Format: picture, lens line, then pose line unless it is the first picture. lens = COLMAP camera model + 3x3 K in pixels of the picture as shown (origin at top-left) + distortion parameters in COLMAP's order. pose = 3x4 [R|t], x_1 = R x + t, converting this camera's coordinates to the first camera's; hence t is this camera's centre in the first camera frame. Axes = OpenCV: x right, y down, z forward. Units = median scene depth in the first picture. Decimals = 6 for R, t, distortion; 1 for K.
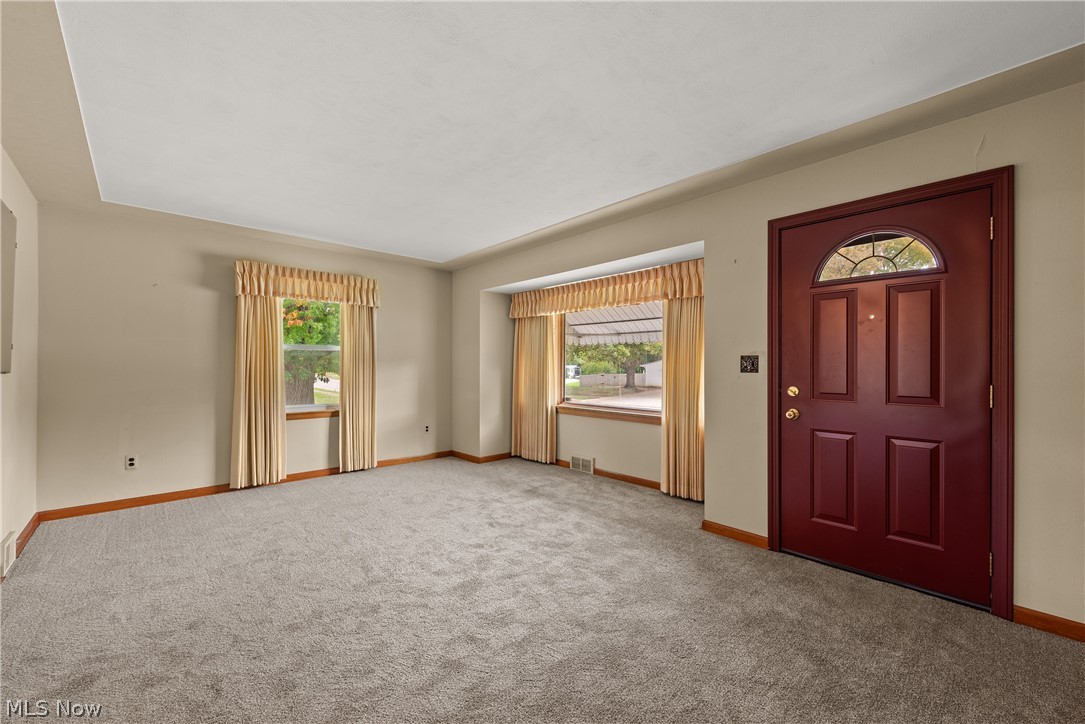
lens RADIAL K [[434.9, 0, 542.5], [0, 434.9, 362.0], [0, 0, 1]] dist [0.001107, -0.000648]
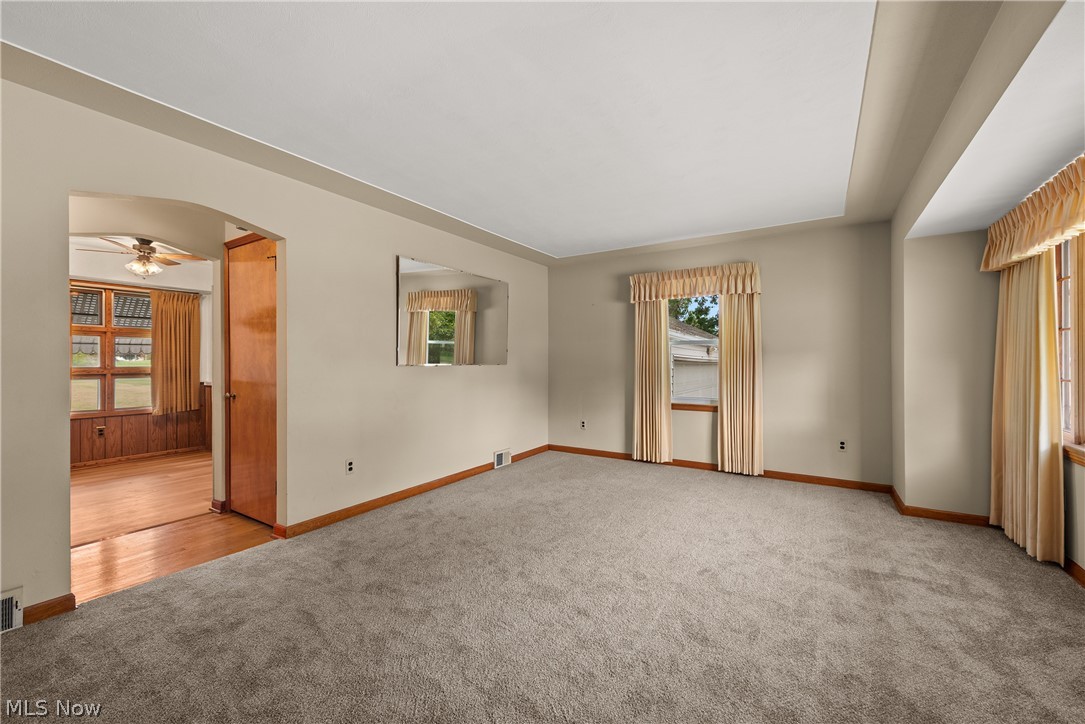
lens RADIAL K [[434.9, 0, 542.5], [0, 434.9, 362.0], [0, 0, 1]] dist [0.001107, -0.000648]
pose [[0.256200, 0.001230, -0.966623, 0.422477], [0.009268, 0.999950, 0.003729, 0.005975], [0.966579, -0.009914, 0.256176, 0.427473]]
